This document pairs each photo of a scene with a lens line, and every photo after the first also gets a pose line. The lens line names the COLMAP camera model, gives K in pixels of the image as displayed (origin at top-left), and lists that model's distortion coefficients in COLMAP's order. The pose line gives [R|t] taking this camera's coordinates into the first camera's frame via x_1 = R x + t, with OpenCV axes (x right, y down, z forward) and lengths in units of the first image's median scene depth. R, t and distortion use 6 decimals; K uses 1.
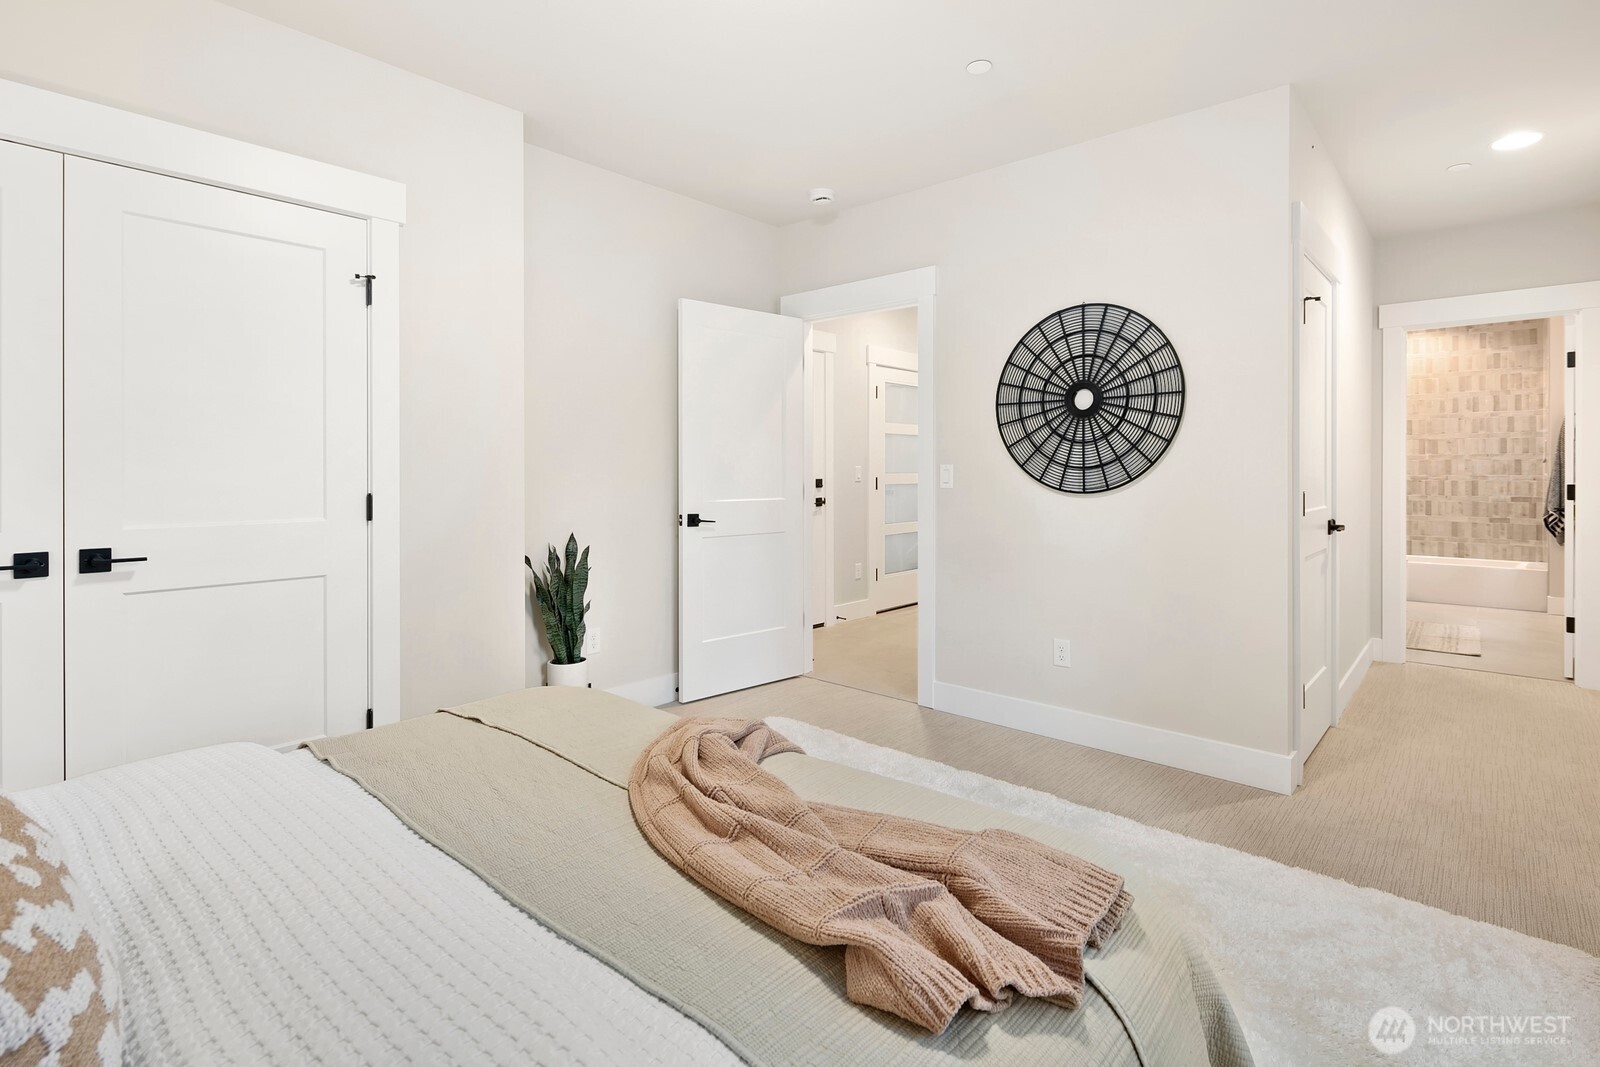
lens RADIAL K [[791.1, 0, 799.7], [0, 791.1, 487.2], [0, 0, 1]] dist [-0.002237, -0.000801]
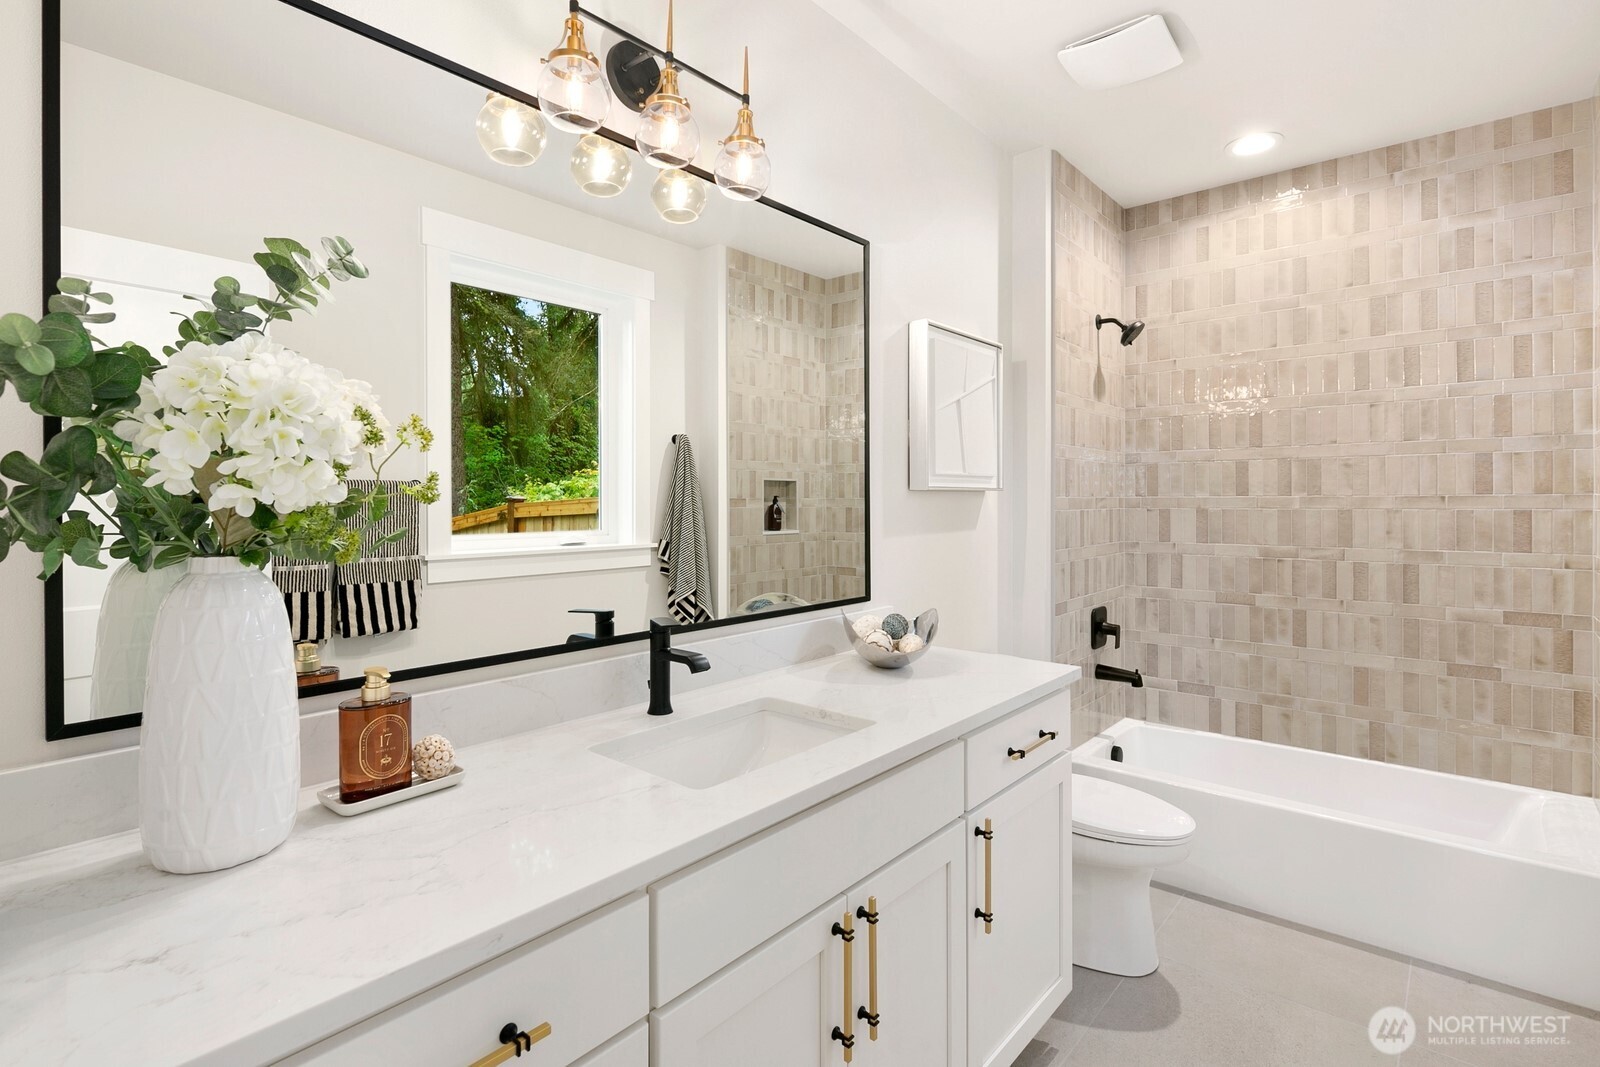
lens RADIAL K [[791.1, 0, 799.4], [0, 791.1, 517.6], [0, 0, 1]] dist [-0.002237, -0.000801]
pose [[0.999683, 0.001990, 0.025098, 0.548820], [-0.001833, 0.999978, -0.006311, -0.028144], [-0.025110, 0.006263, 0.999665, 0.623515]]
